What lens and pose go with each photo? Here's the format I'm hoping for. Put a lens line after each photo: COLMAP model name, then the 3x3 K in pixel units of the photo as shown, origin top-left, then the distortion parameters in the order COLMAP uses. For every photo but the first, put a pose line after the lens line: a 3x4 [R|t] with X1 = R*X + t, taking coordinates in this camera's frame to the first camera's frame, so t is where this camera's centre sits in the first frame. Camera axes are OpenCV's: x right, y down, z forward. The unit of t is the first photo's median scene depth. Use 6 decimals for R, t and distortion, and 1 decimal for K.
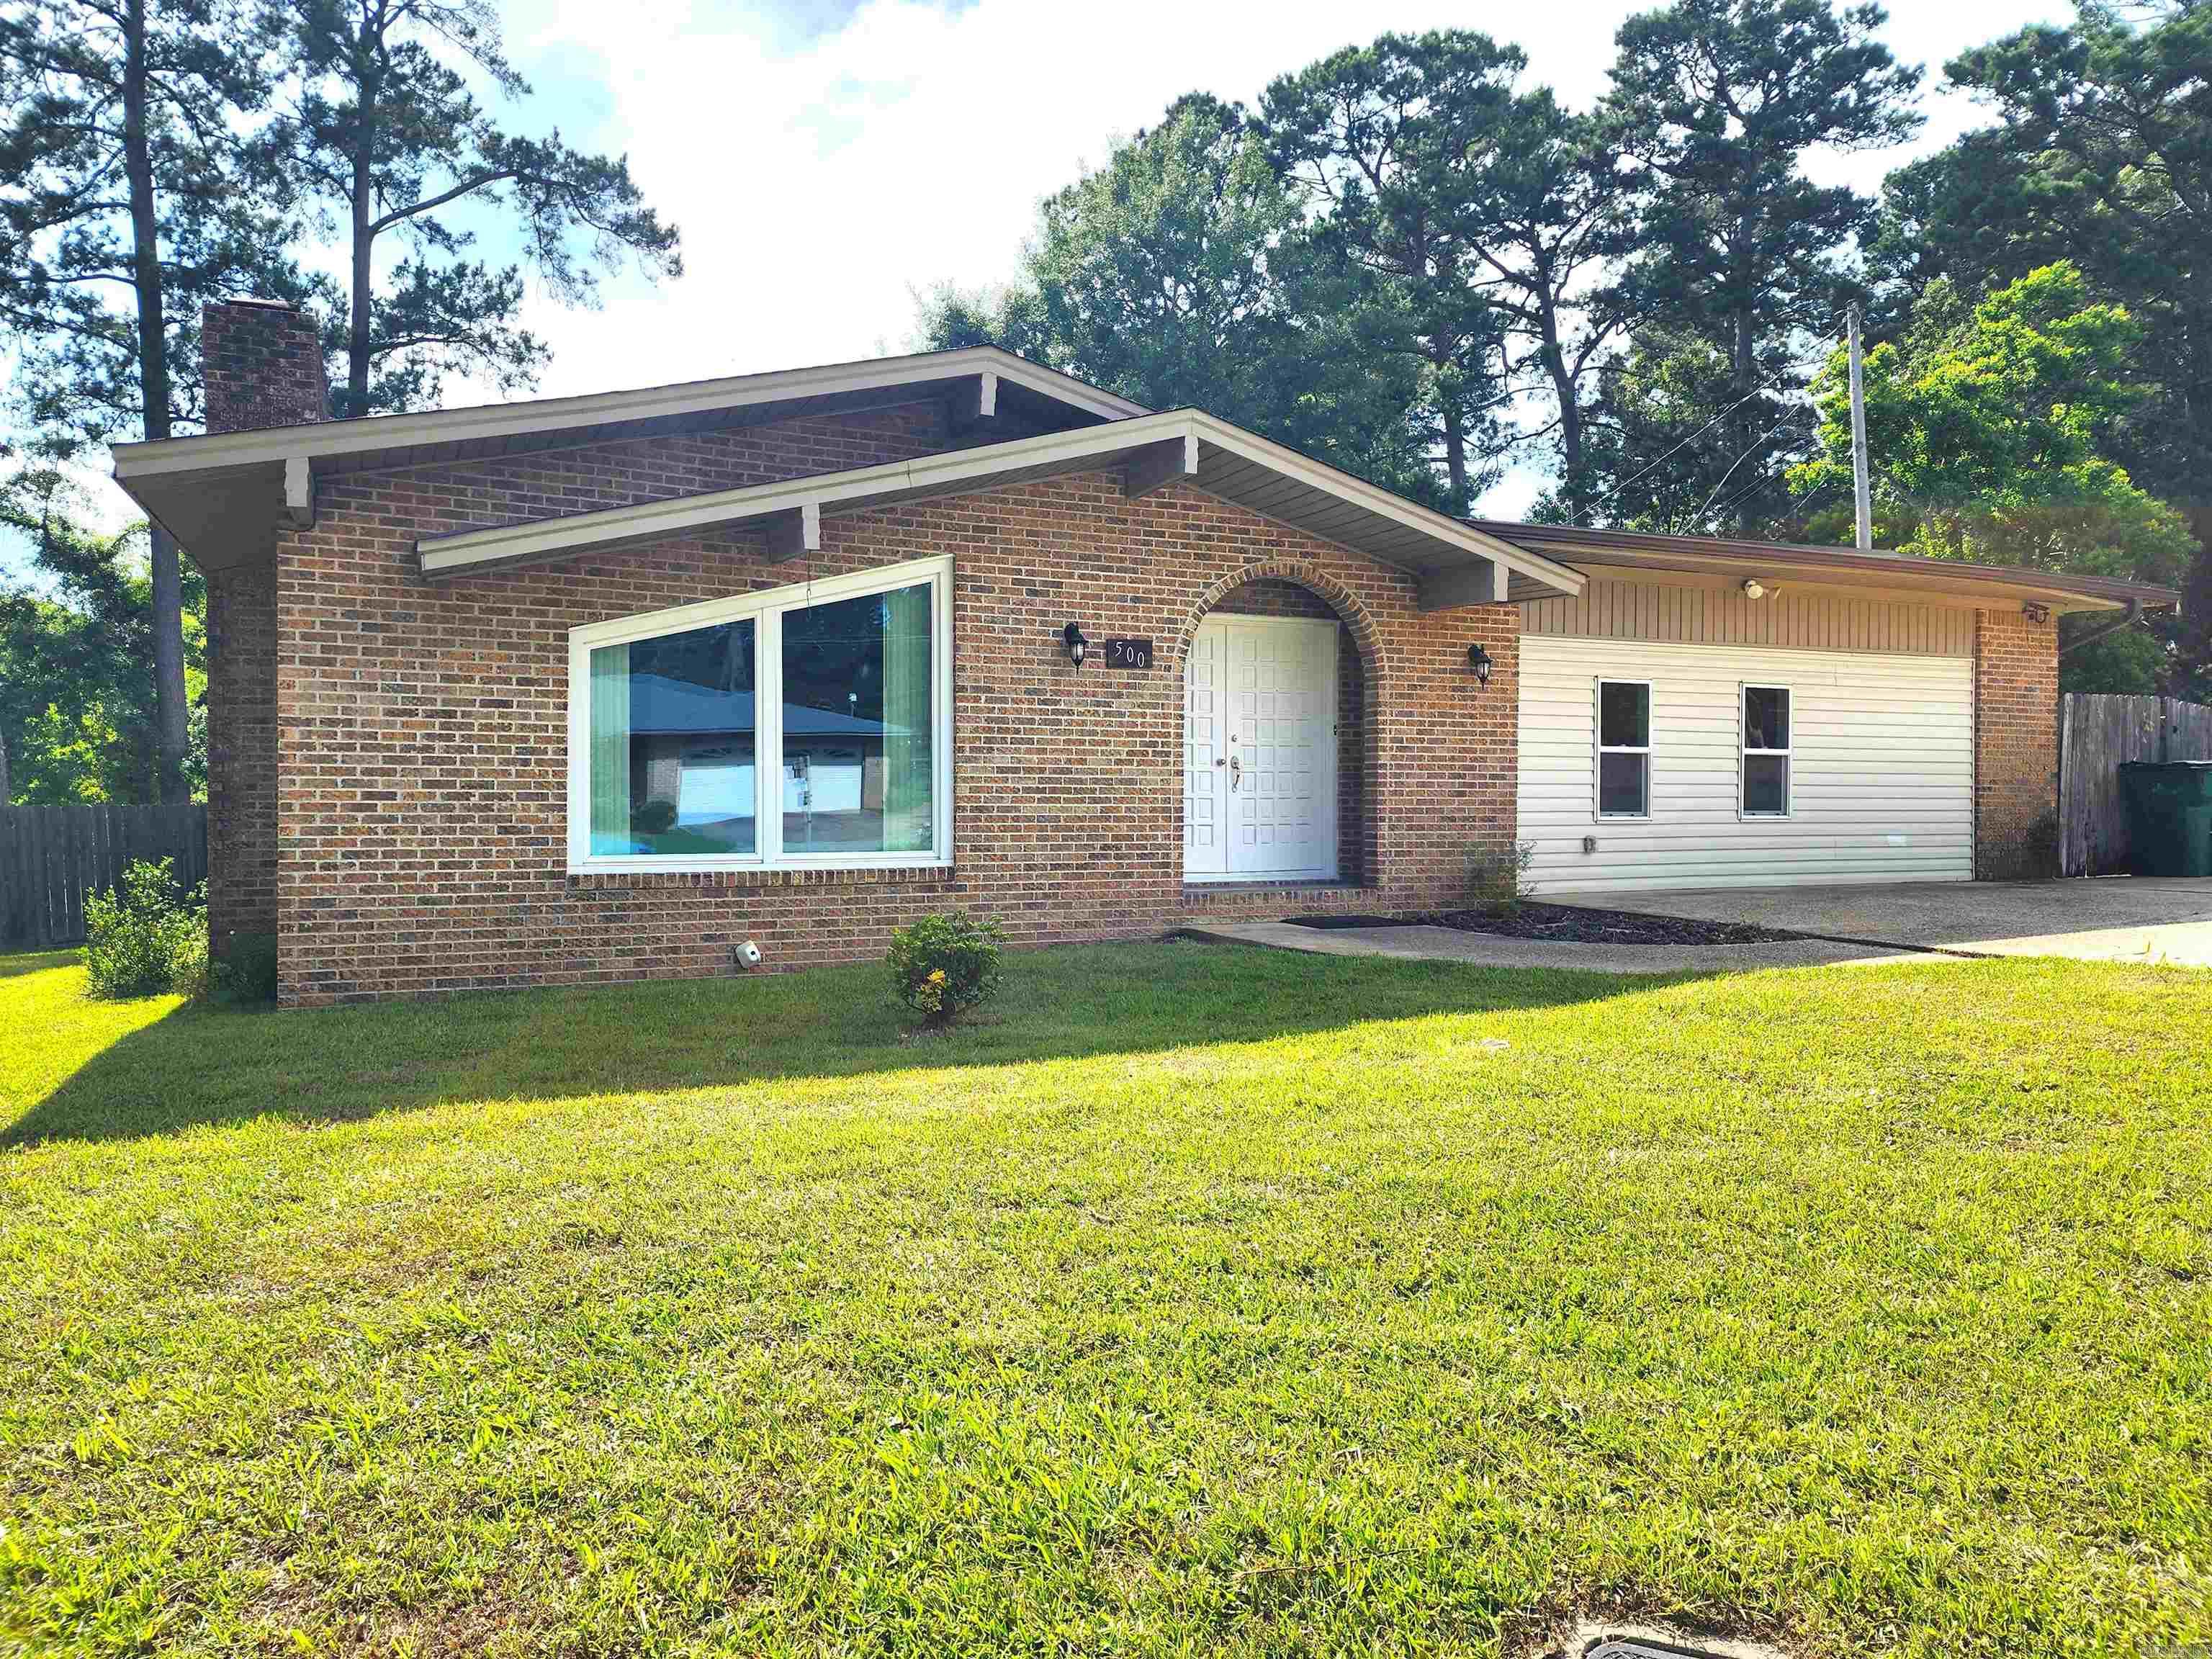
lens RADIAL K [[1468.5, 0, 1119.0], [0, 1468.5, 824.1], [0, 0, 1]] dist [0.064601, -0.041827]
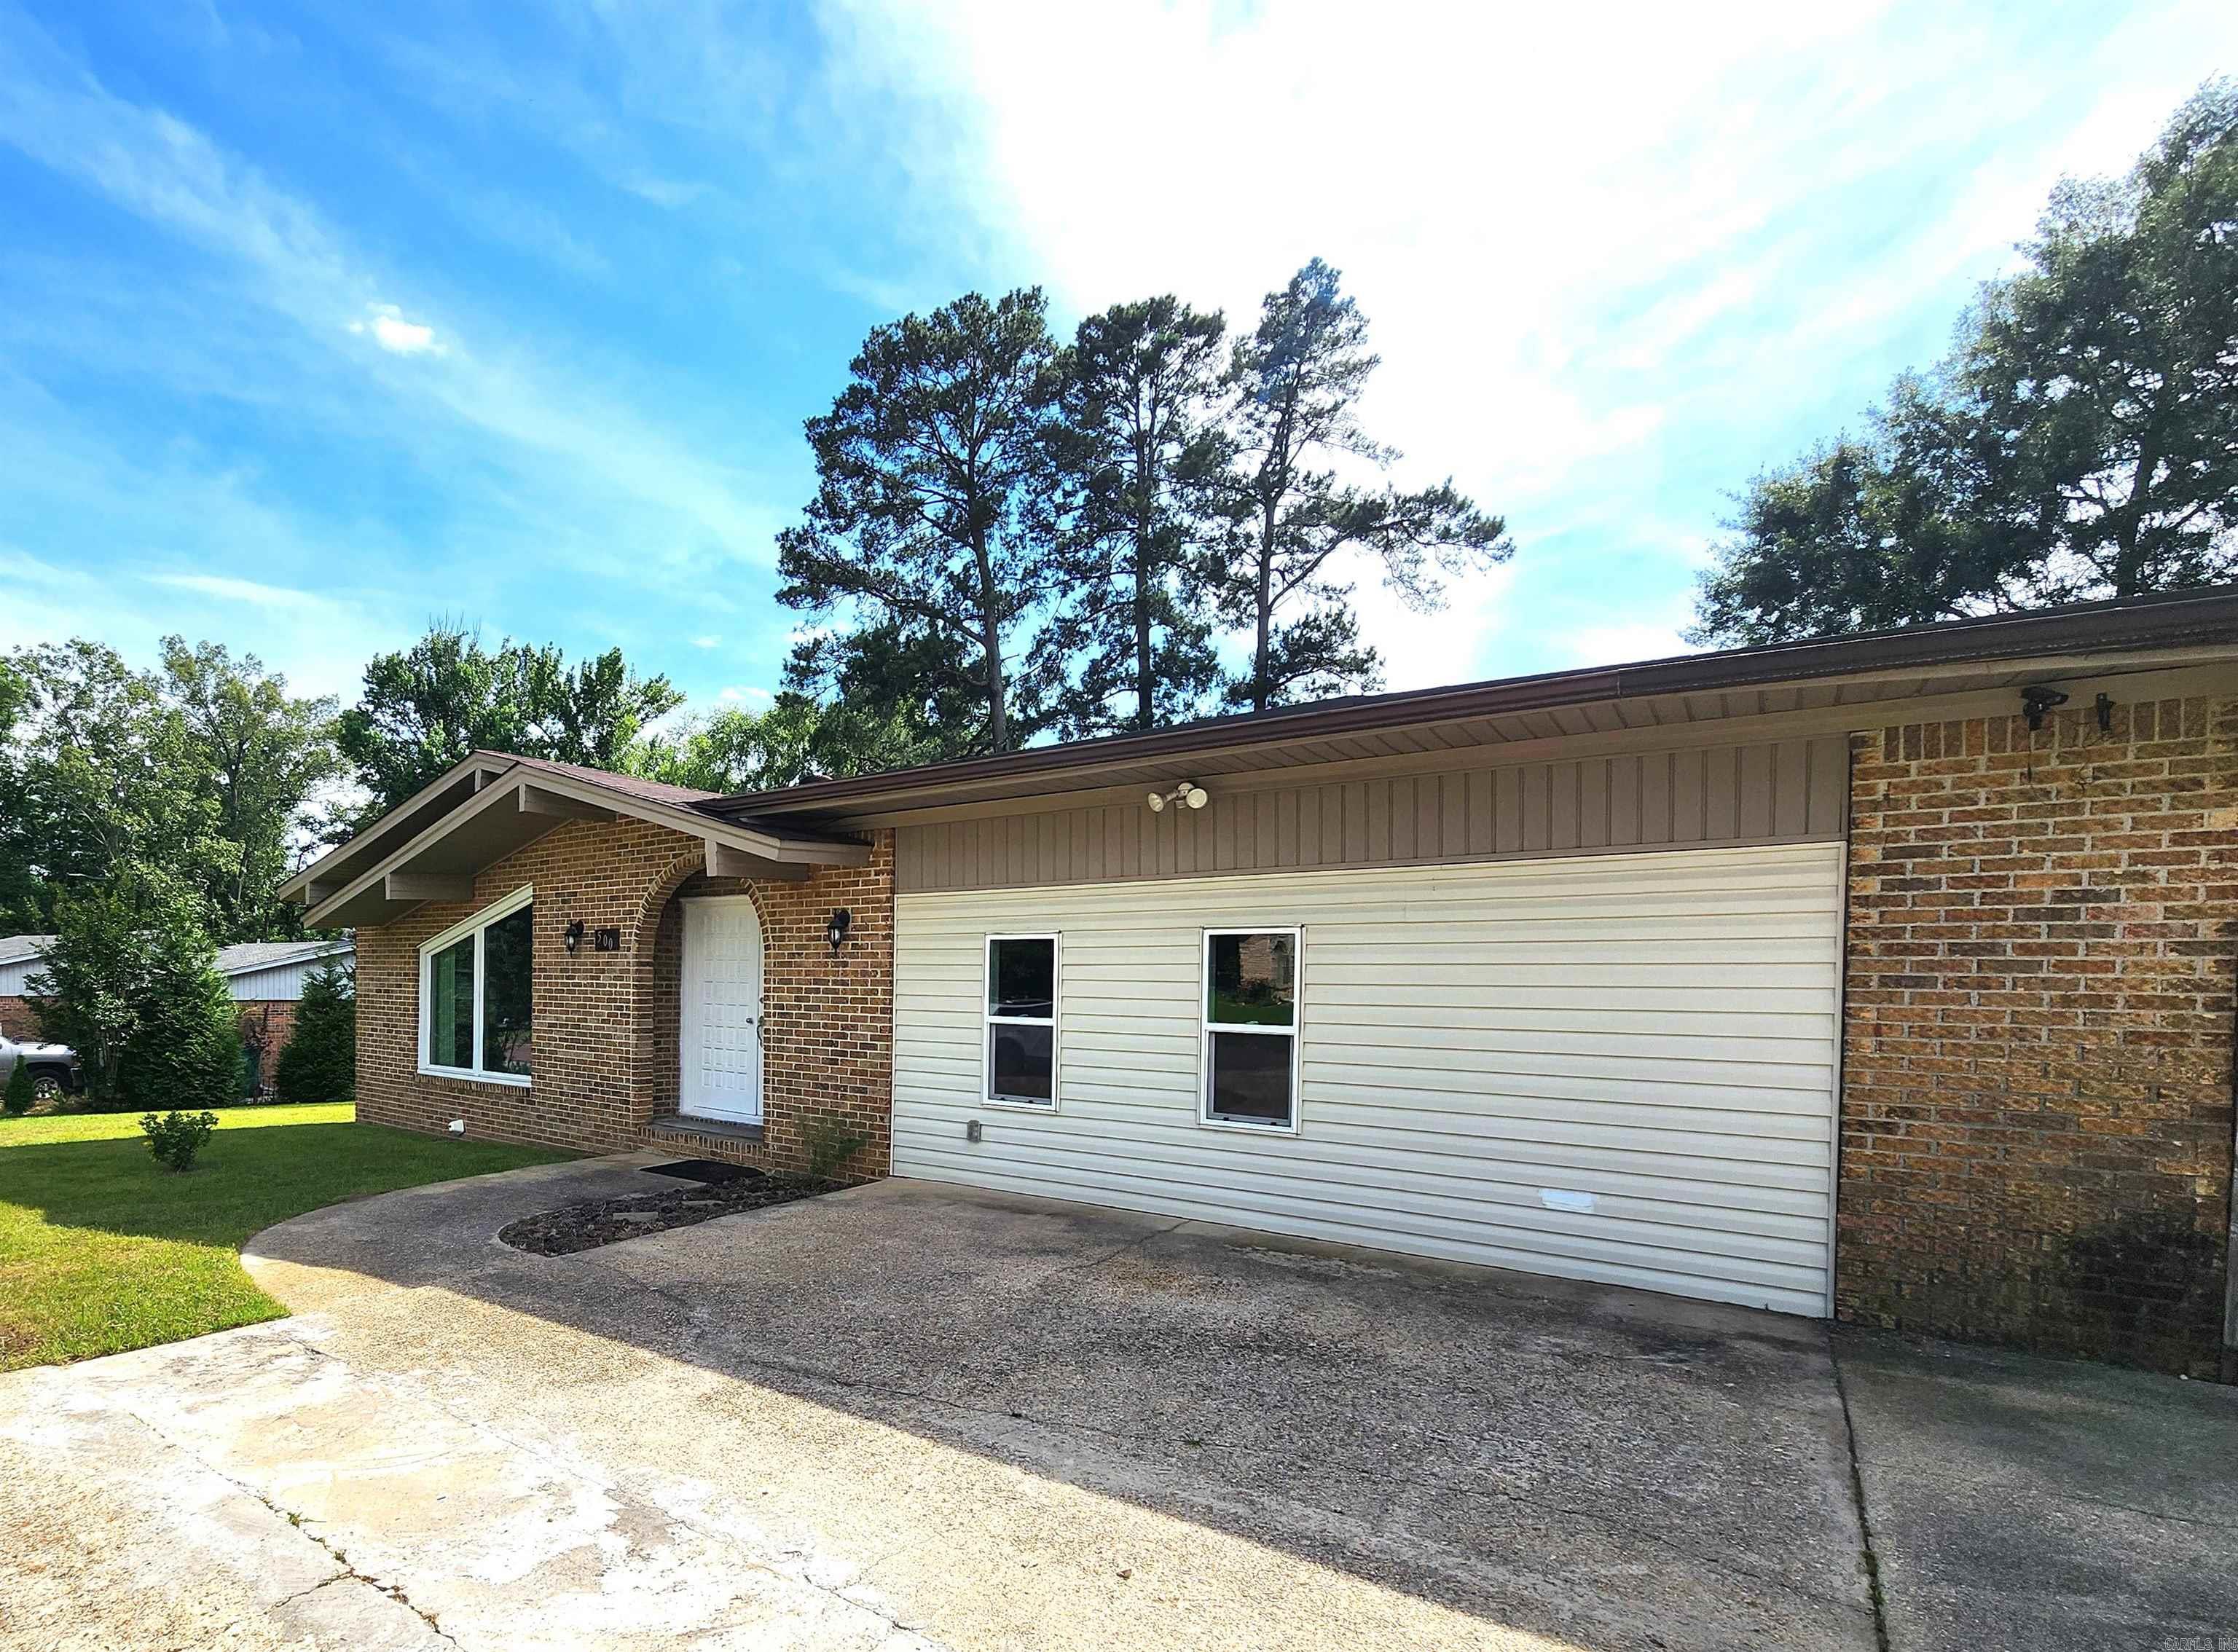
lens RADIAL K [[1089.1, 0, 916.5], [0, 1089.1, 1007.2], [0, 0, 1]] dist [-0.000436, 0.000307]
pose [[0.451490, 0.025826, -0.891902, 0.814788], [-0.025299, 0.999550, 0.016136, -0.063071], [0.891918, 0.015279, 0.451940, 0.649304]]
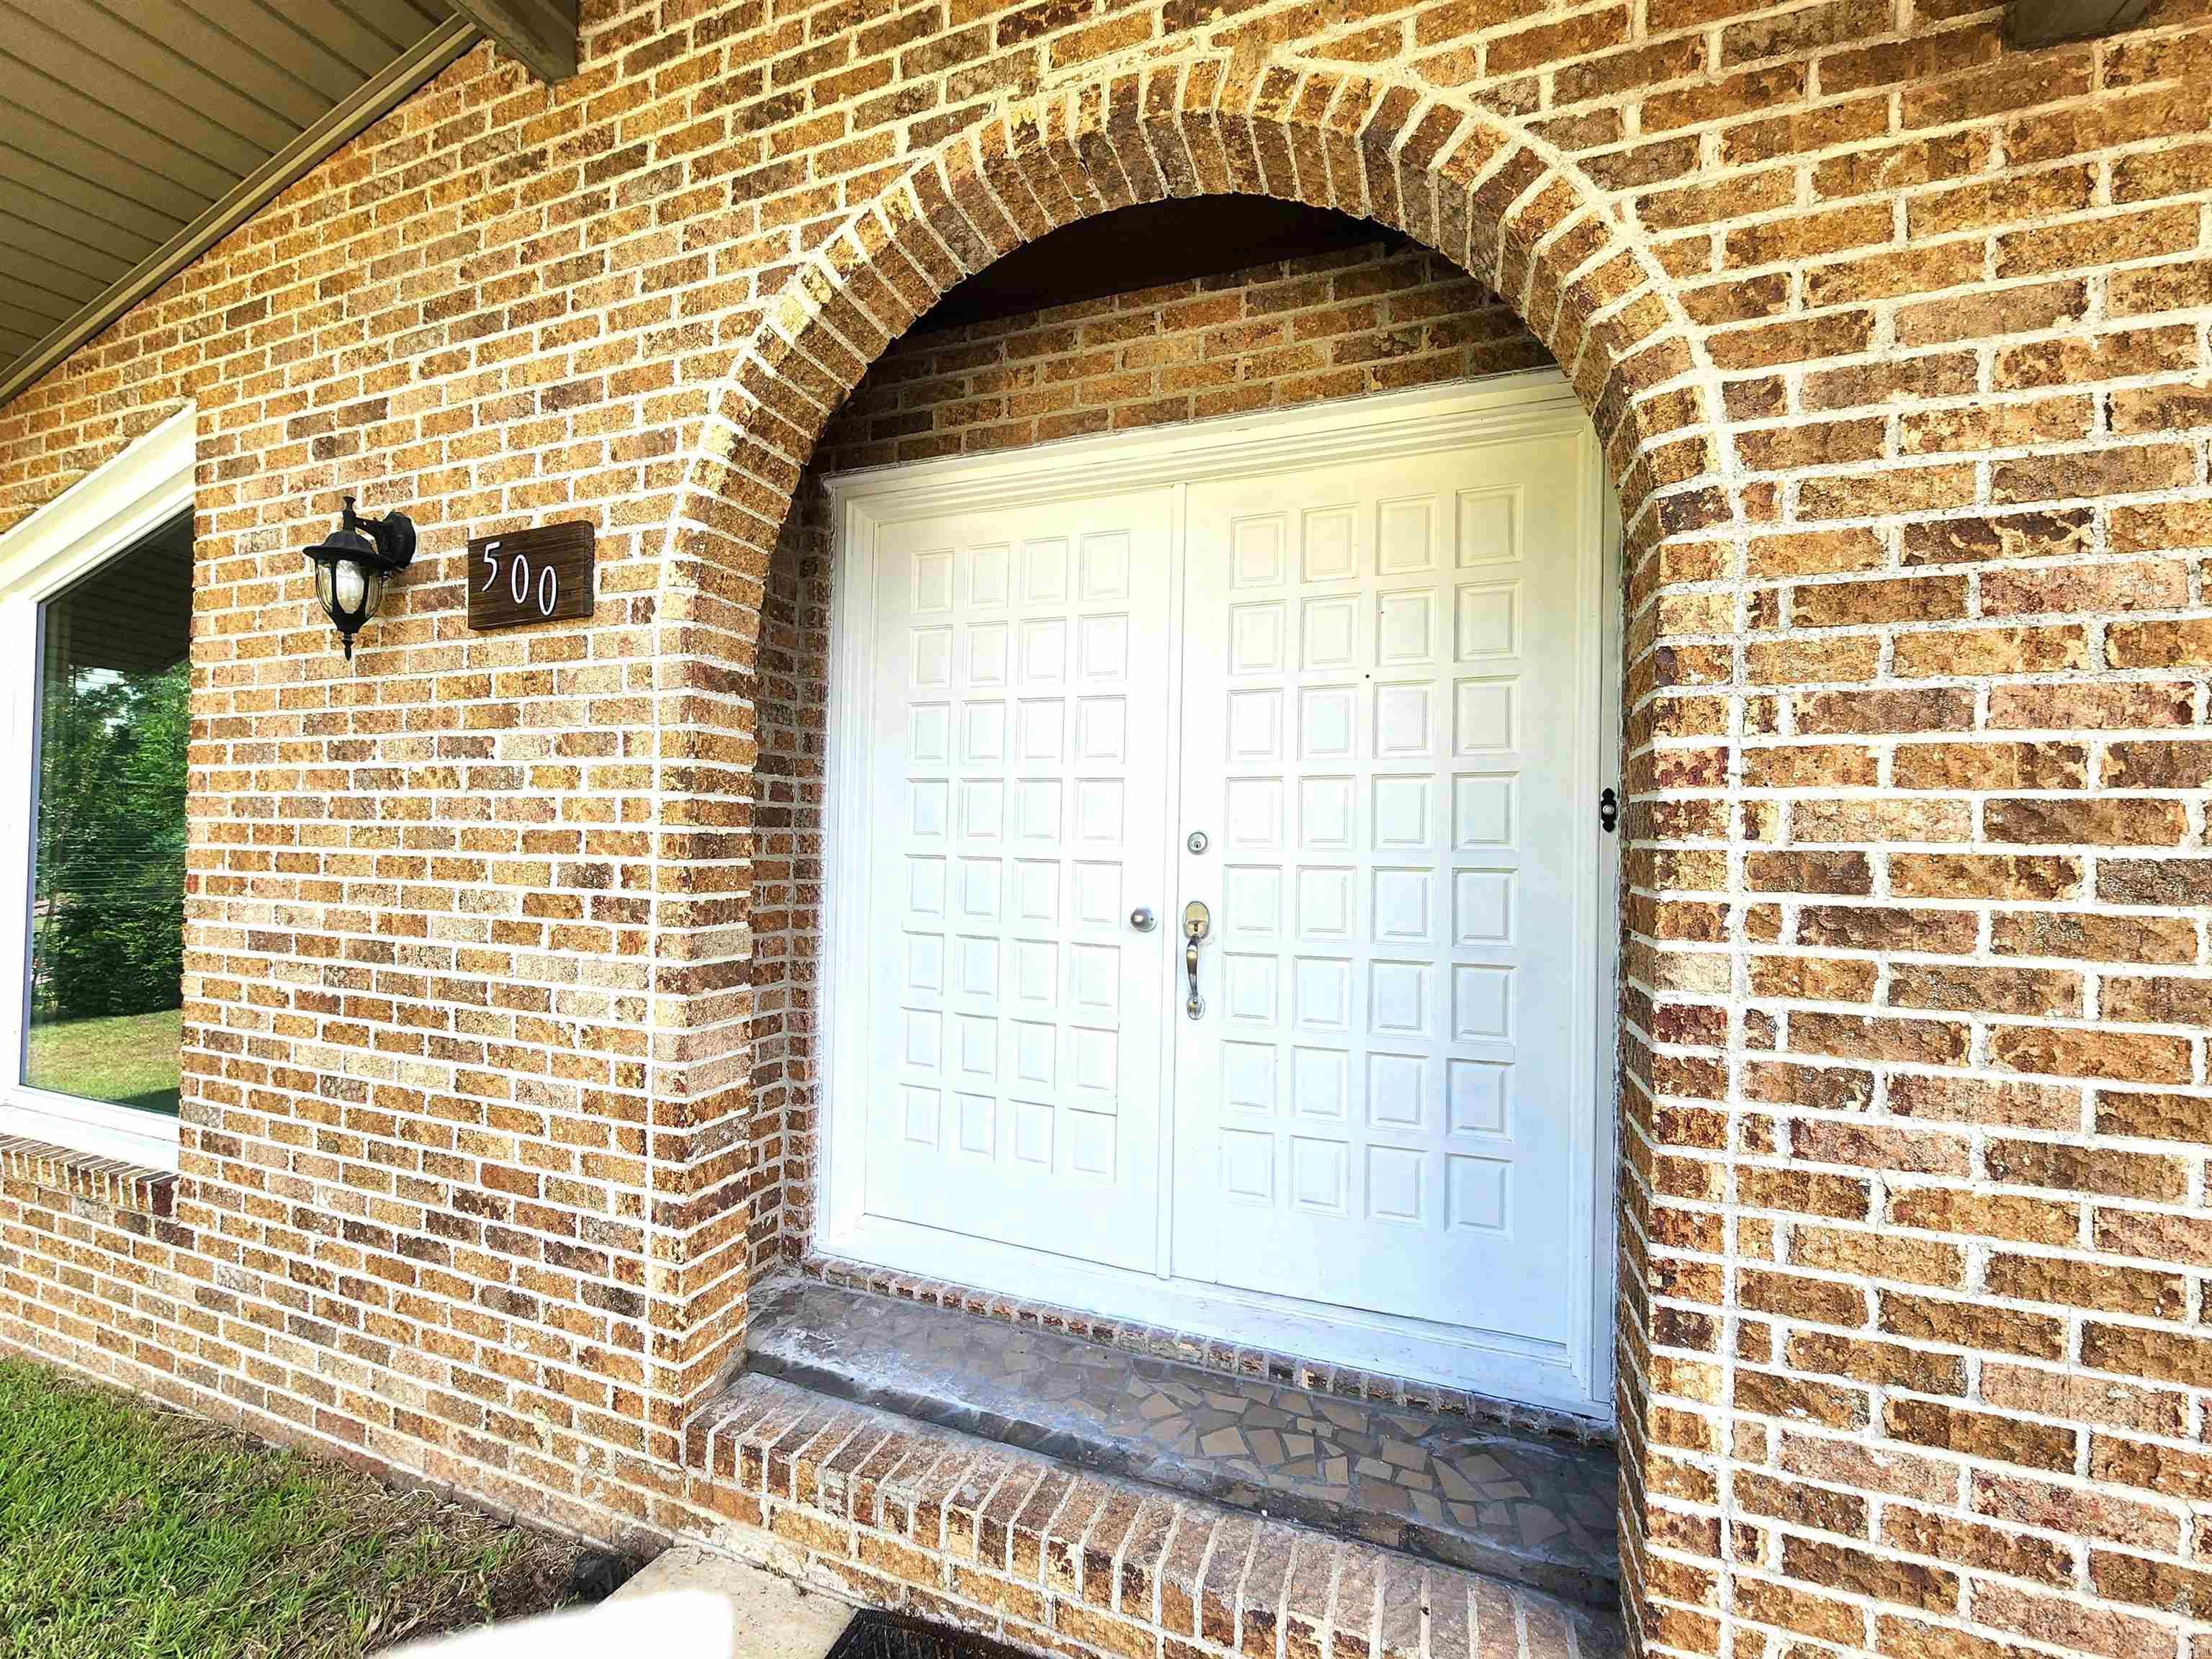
lens RADIAL K [[910.5, 0, 1095.5], [0, 910.5, 837.7], [0, 0, 1]] dist [-0.001855, 0.000170]
pose [[0.704647, 0.006480, -0.709528, 0.180479], [-0.027127, 0.999473, -0.017812, -0.050101], [0.709039, 0.031798, 0.704452, 0.767177]]
